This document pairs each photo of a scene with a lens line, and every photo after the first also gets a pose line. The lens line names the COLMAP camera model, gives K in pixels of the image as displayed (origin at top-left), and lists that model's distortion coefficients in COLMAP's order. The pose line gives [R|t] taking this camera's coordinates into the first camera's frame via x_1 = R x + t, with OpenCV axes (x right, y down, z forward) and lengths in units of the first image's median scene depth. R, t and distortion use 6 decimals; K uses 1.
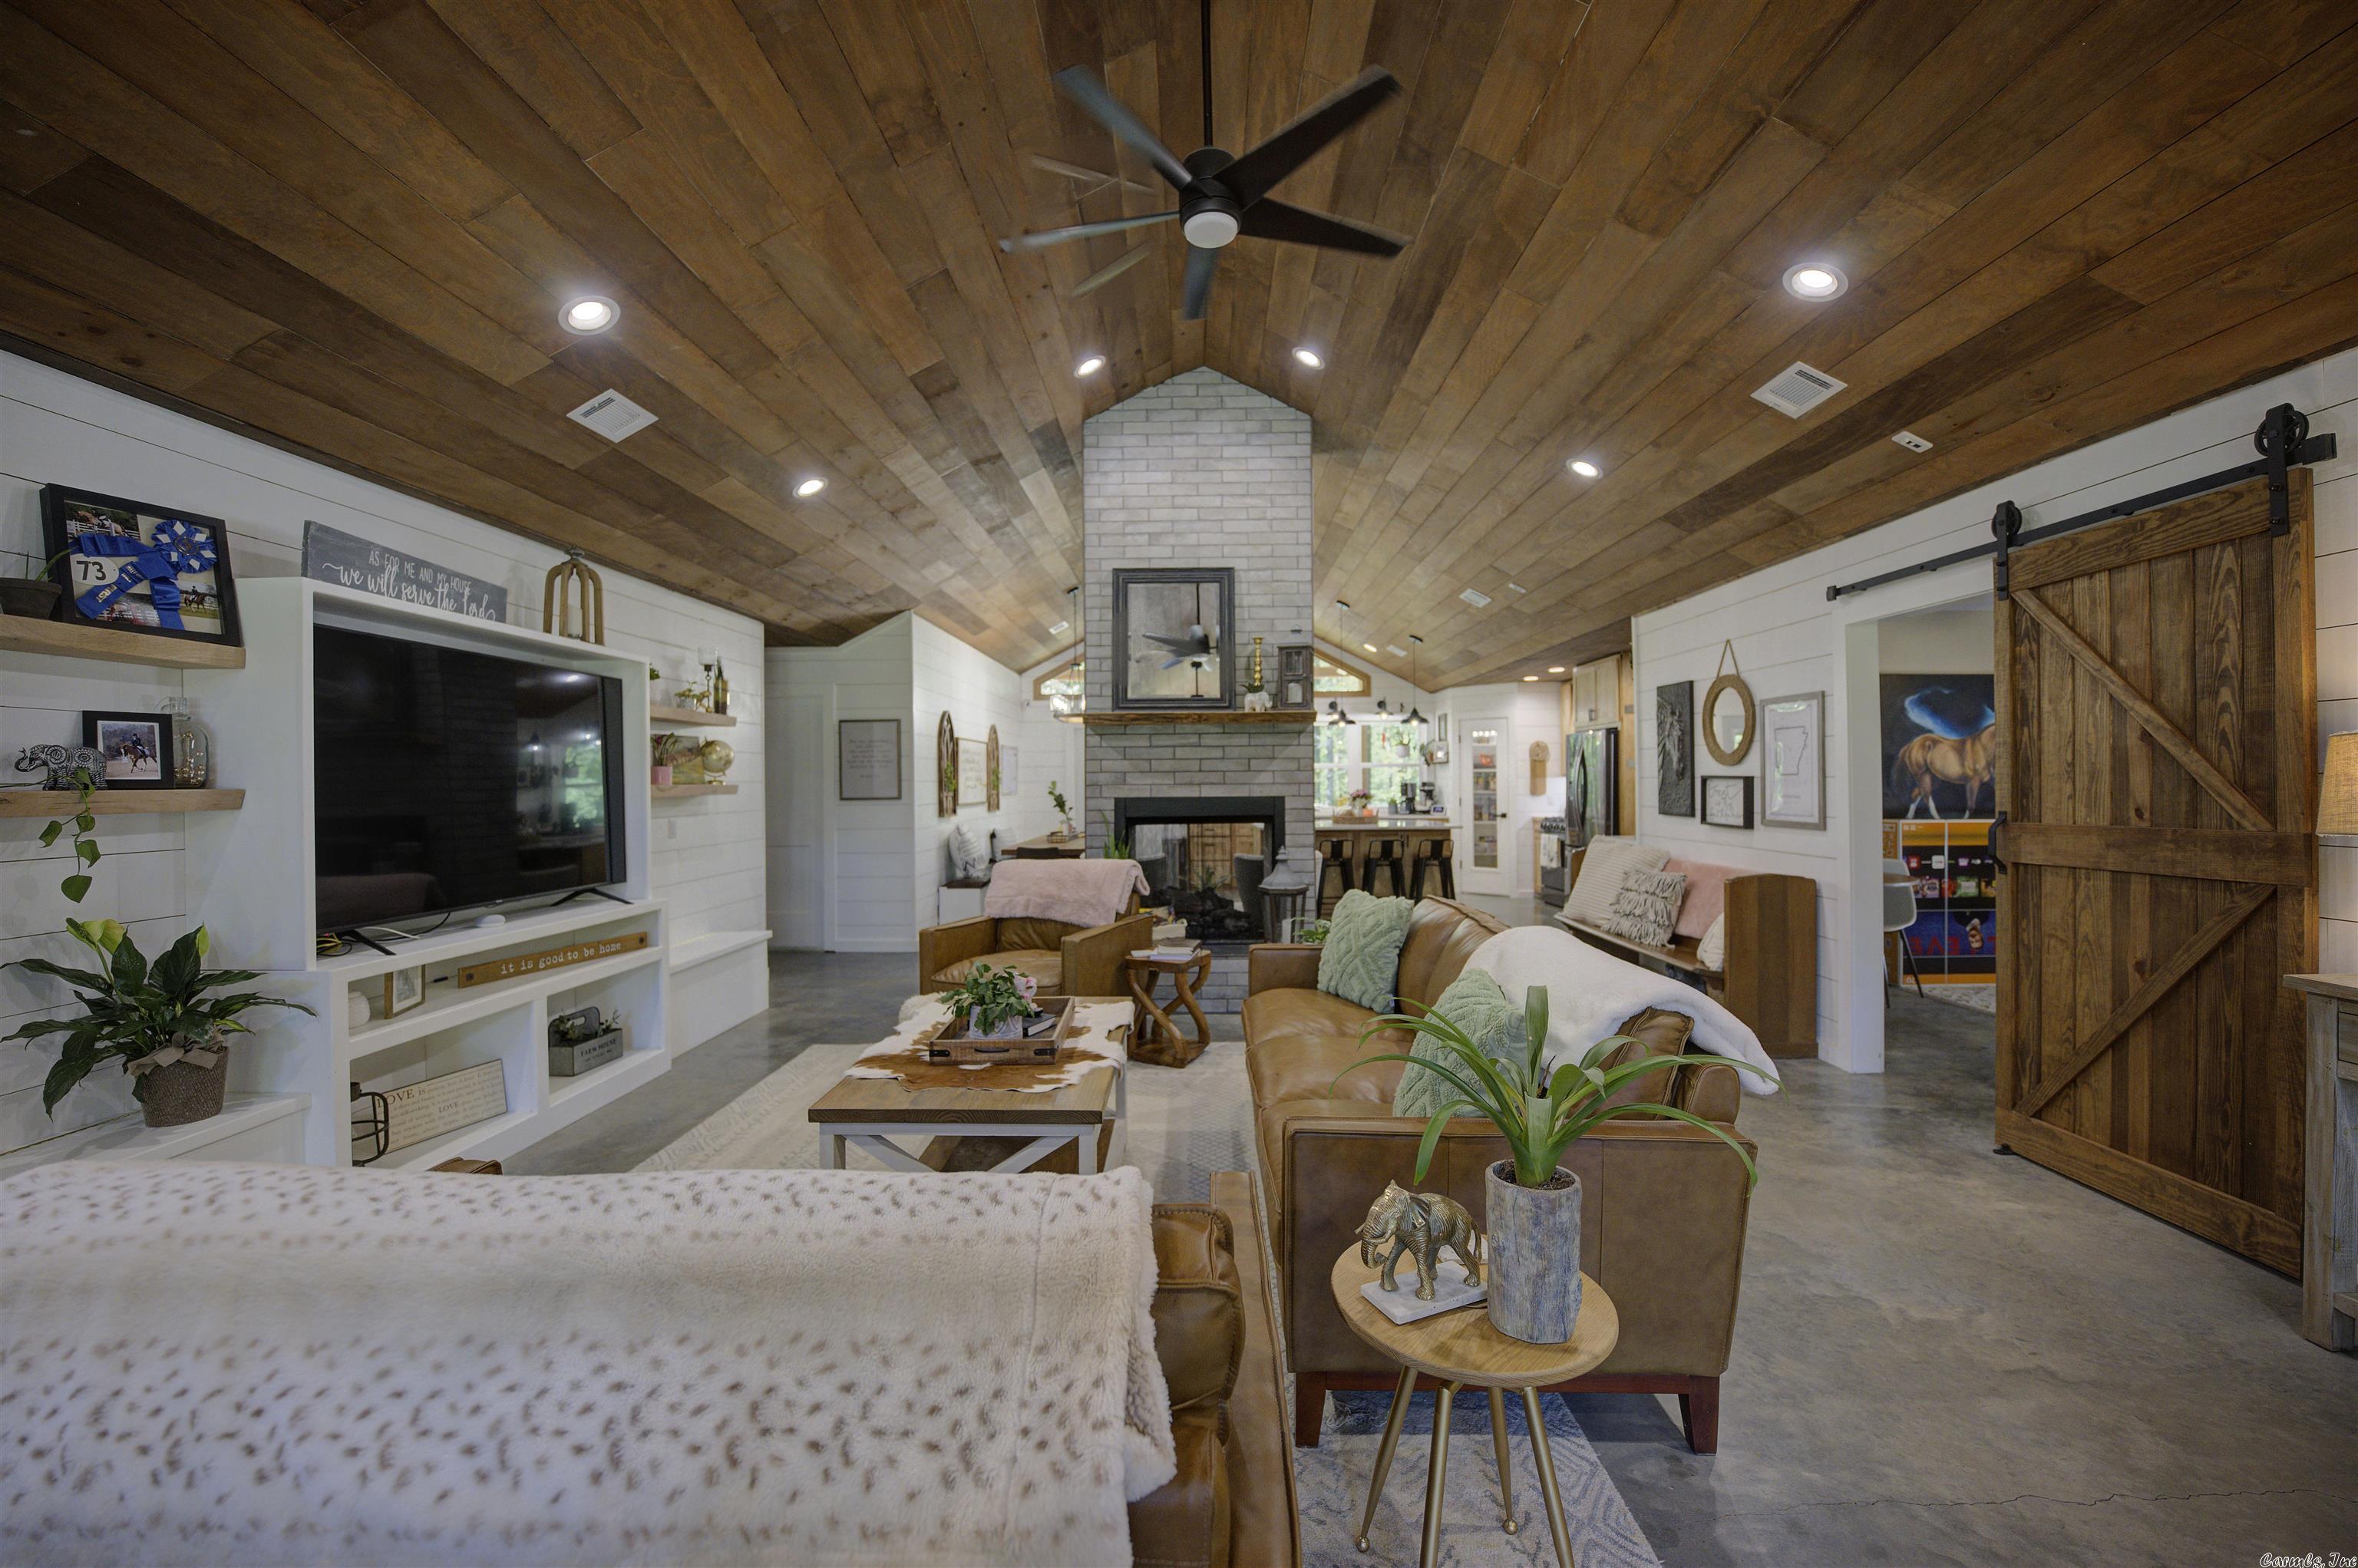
lens RADIAL K [[948.6, 0, 1171.8], [0, 948.6, 782.9], [0, 0, 1]] dist [-0.022721, 0.000983]
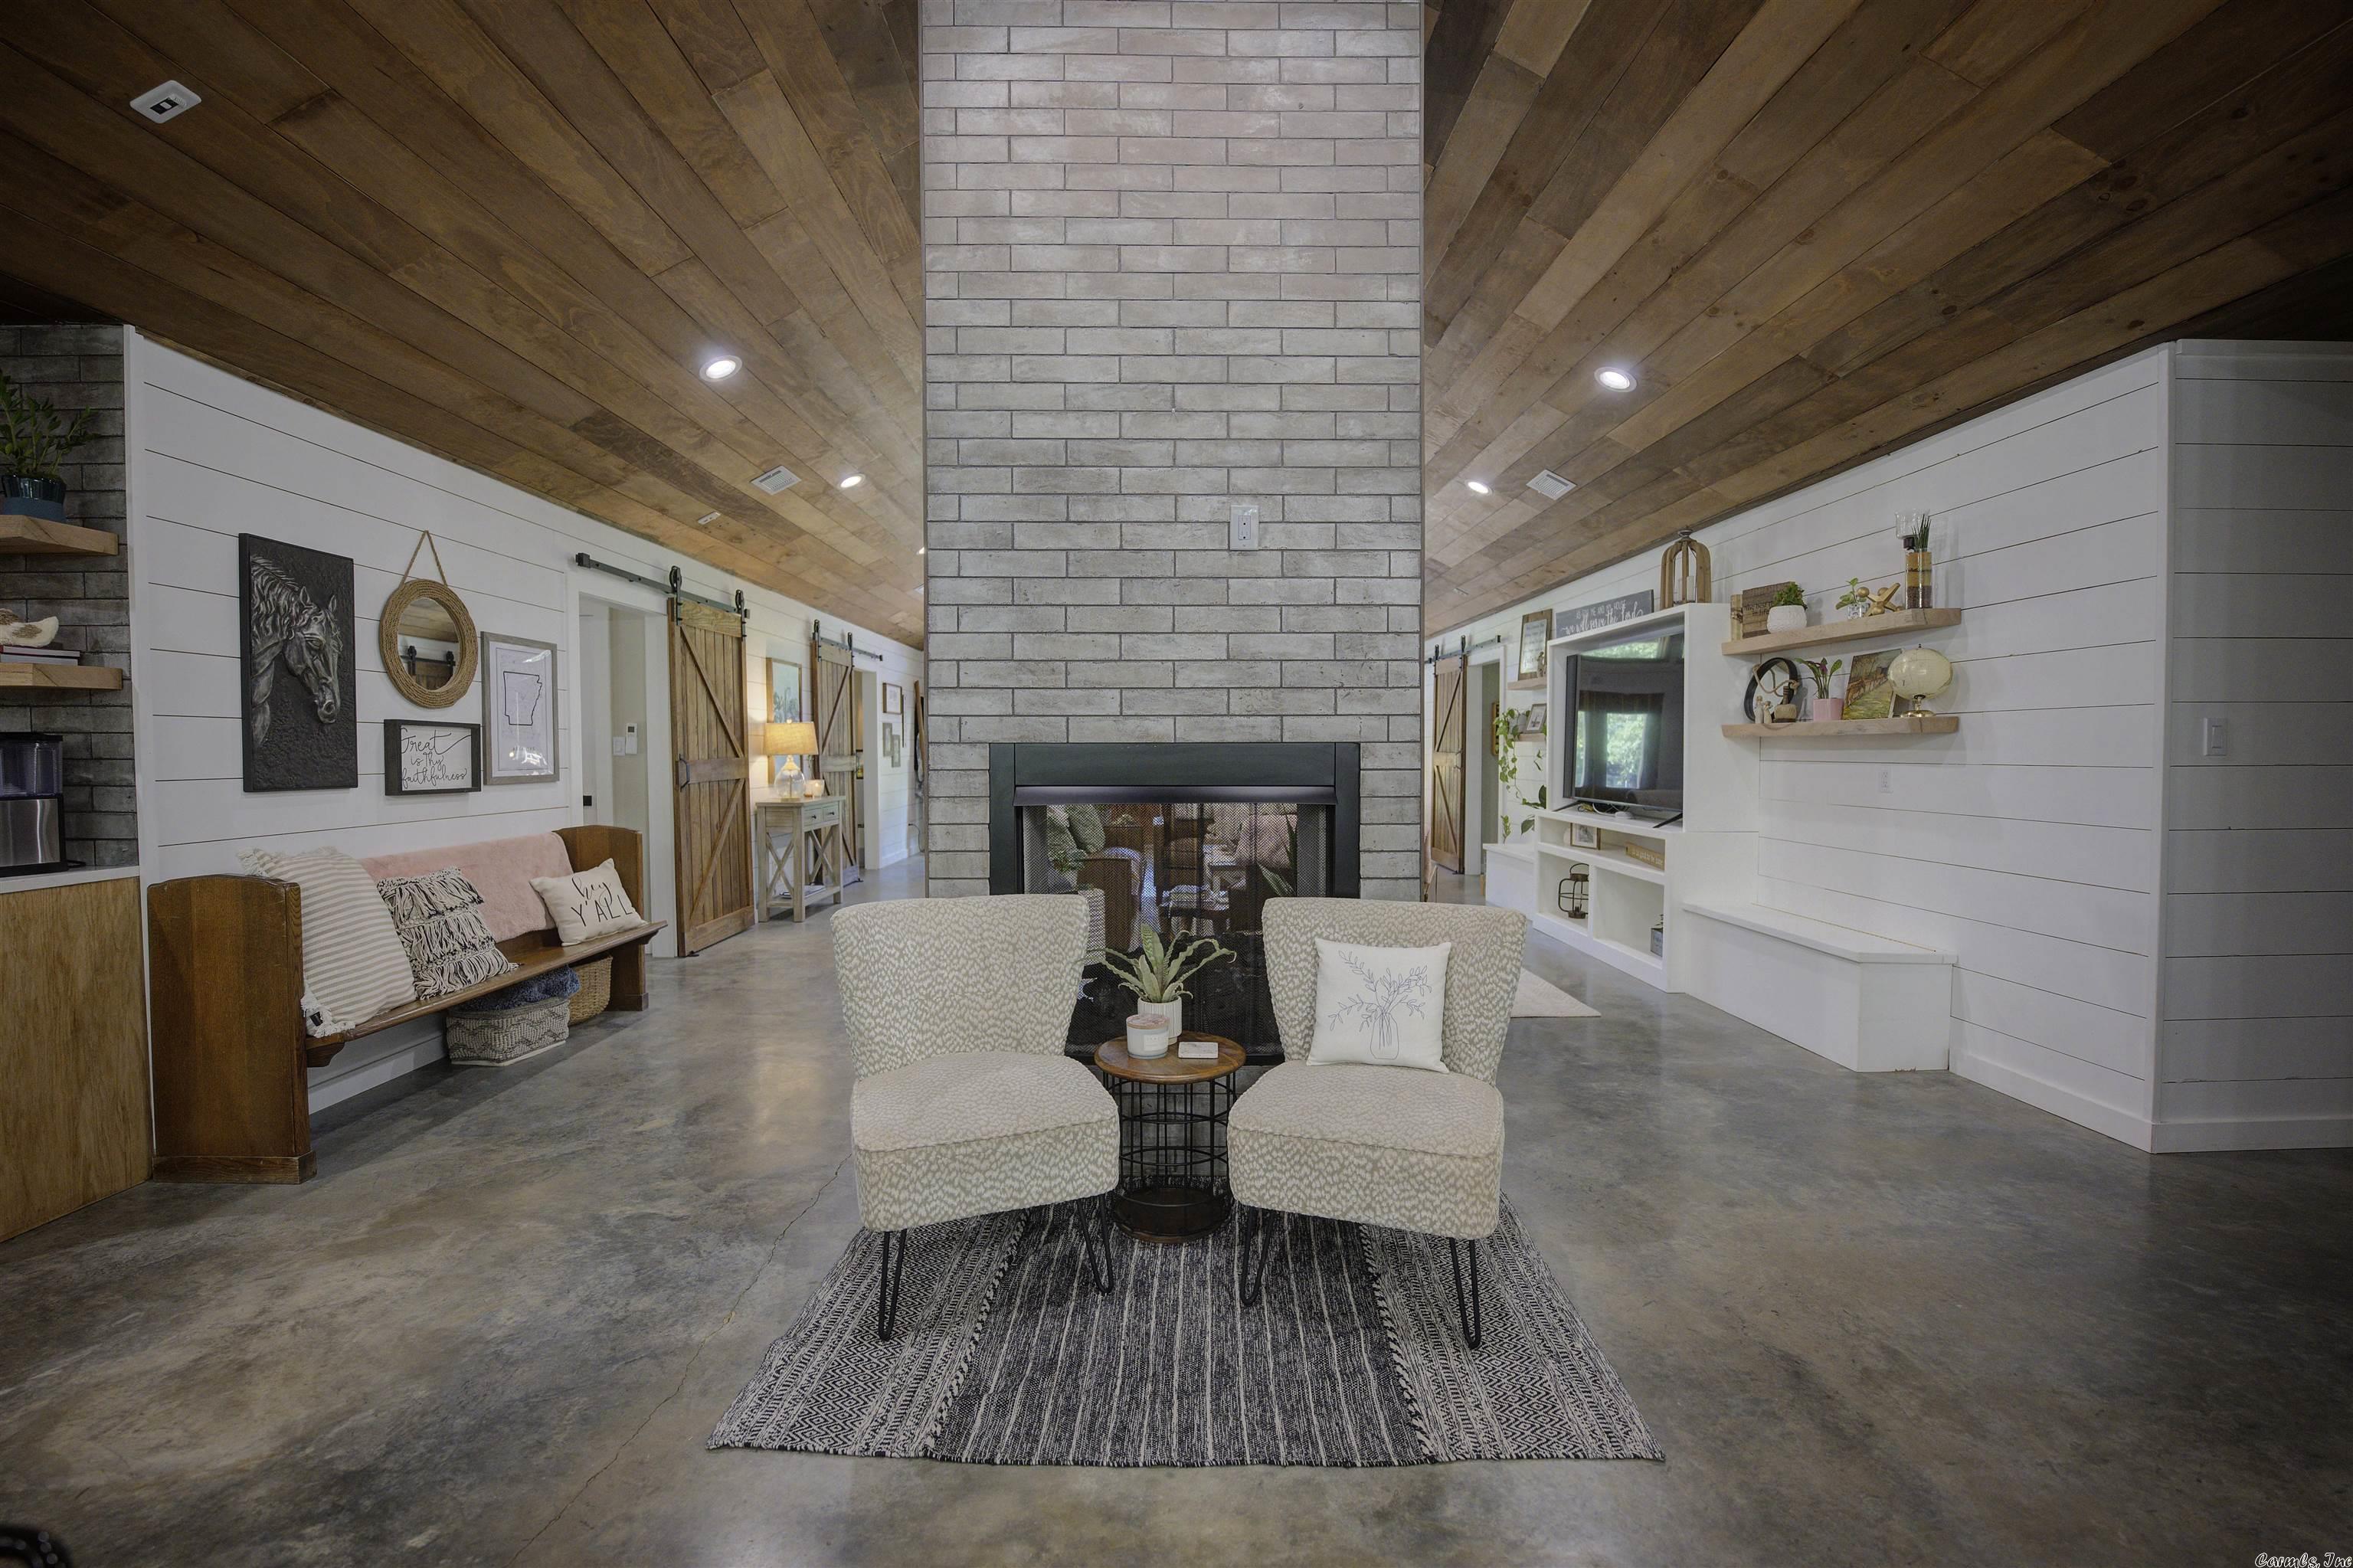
lens RADIAL K [[965.4, 0, 1173.1], [0, 965.4, 782.6], [0, 0, 1]] dist [-0.024952, 0.000643]
pose [[-0.999020, 0.012199, -0.042544, 0.055610], [0.010642, 0.999272, 0.036644, 0.016813], [0.042960, 0.036155, -0.998422, 1.641633]]
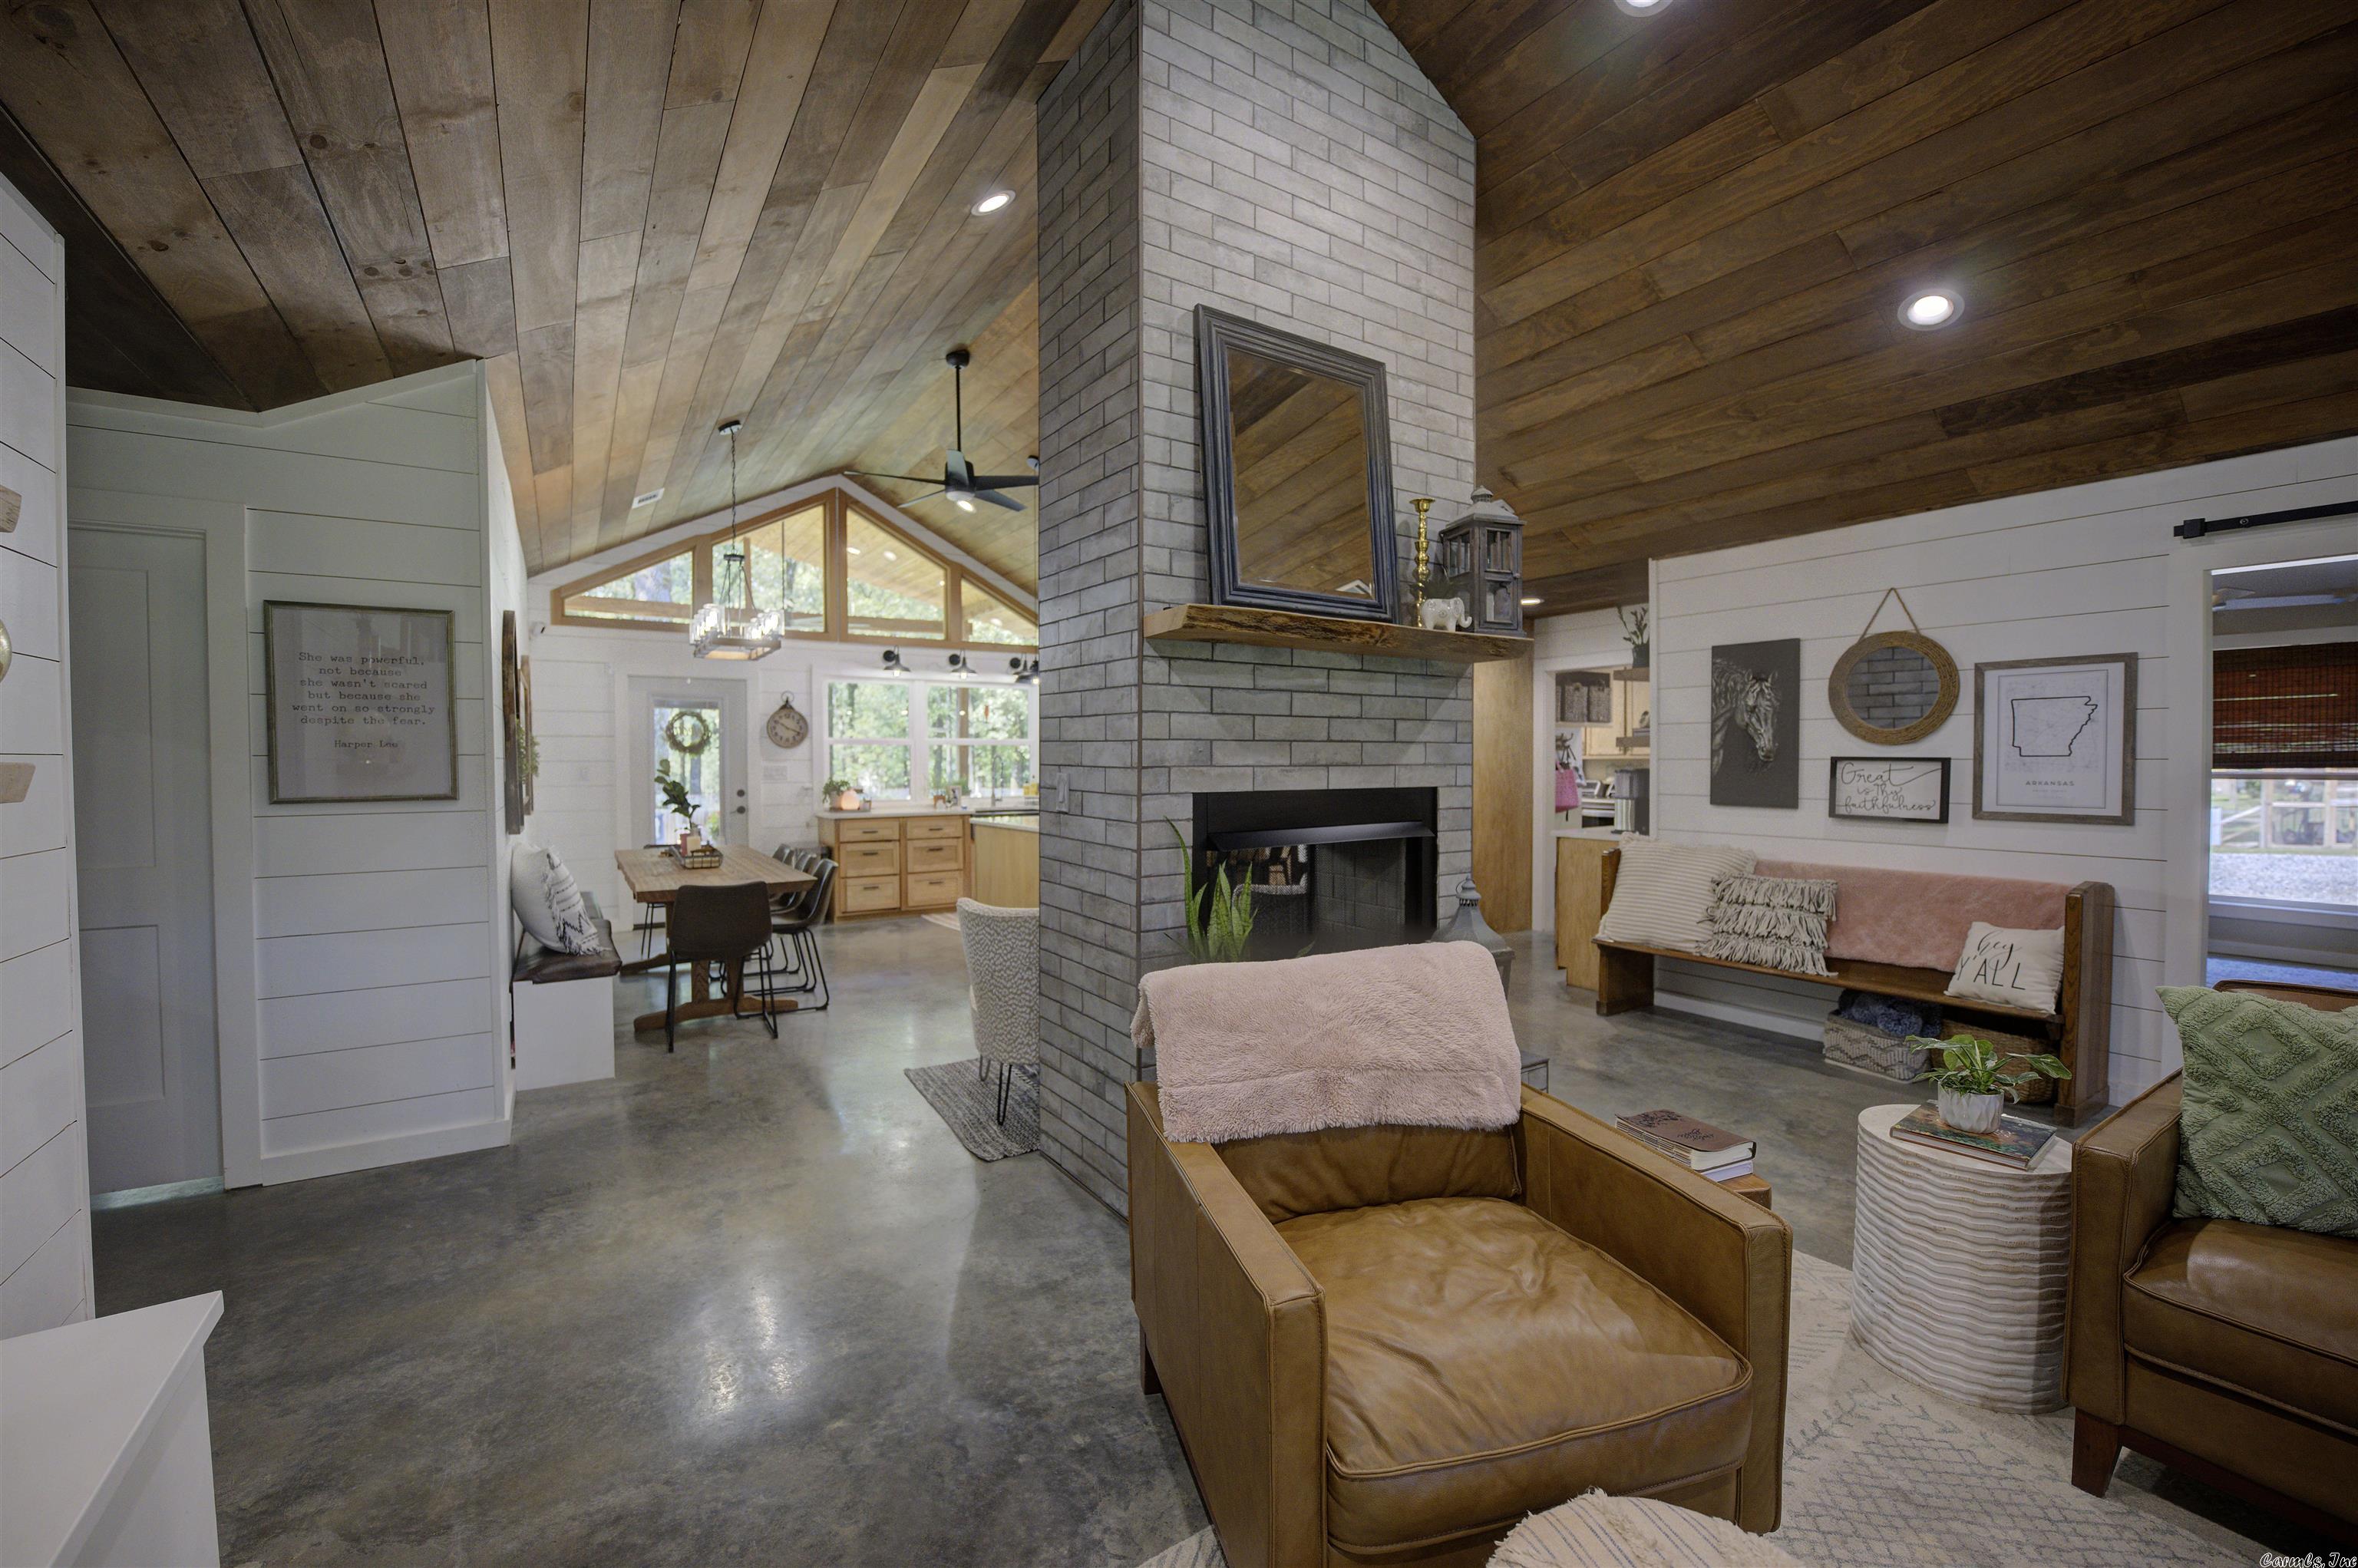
lens RADIAL K [[954.7, 0, 1163.7], [0, 954.7, 784.4], [0, 0, 1]] dist [-0.023314, 0.000121]
pose [[0.828979, -0.008483, 0.559216, -0.353349], [-0.003078, 0.999801, 0.019729, 0.001721], [-0.559271, -0.018076, 0.828787, 0.637007]]
